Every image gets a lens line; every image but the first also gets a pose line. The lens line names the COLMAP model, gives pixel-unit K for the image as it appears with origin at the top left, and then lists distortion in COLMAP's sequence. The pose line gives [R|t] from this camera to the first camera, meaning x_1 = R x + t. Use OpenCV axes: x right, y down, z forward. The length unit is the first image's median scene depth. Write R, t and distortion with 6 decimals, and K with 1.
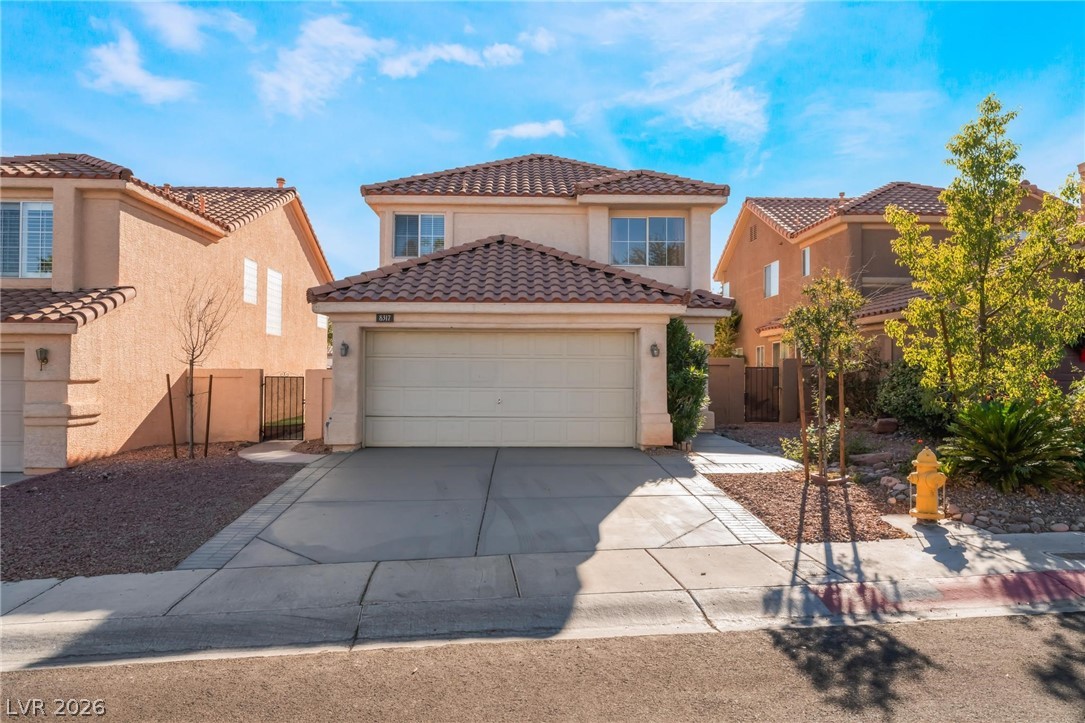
lens RADIAL K [[754.4, 0, 584.9], [0, 754.4, 367.8], [0, 0, 1]] dist [0.002223, -0.011042]
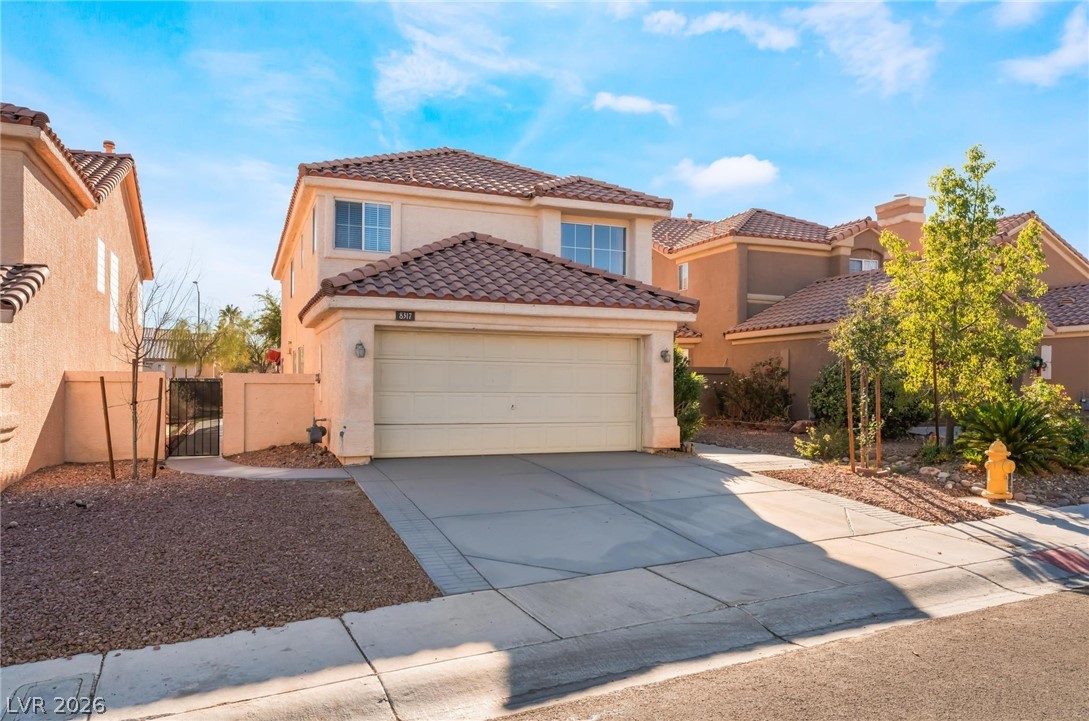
lens RADIAL K [[757.1, 0, 571.3], [0, 757.1, 404.1], [0, 0, 1]] dist [0.002223, -0.011042]
pose [[0.938109, -0.005988, 0.346289, -0.388339], [-0.006258, 0.999394, 0.034236, 0.007659], [-0.346285, -0.034285, 0.937503, 0.070196]]
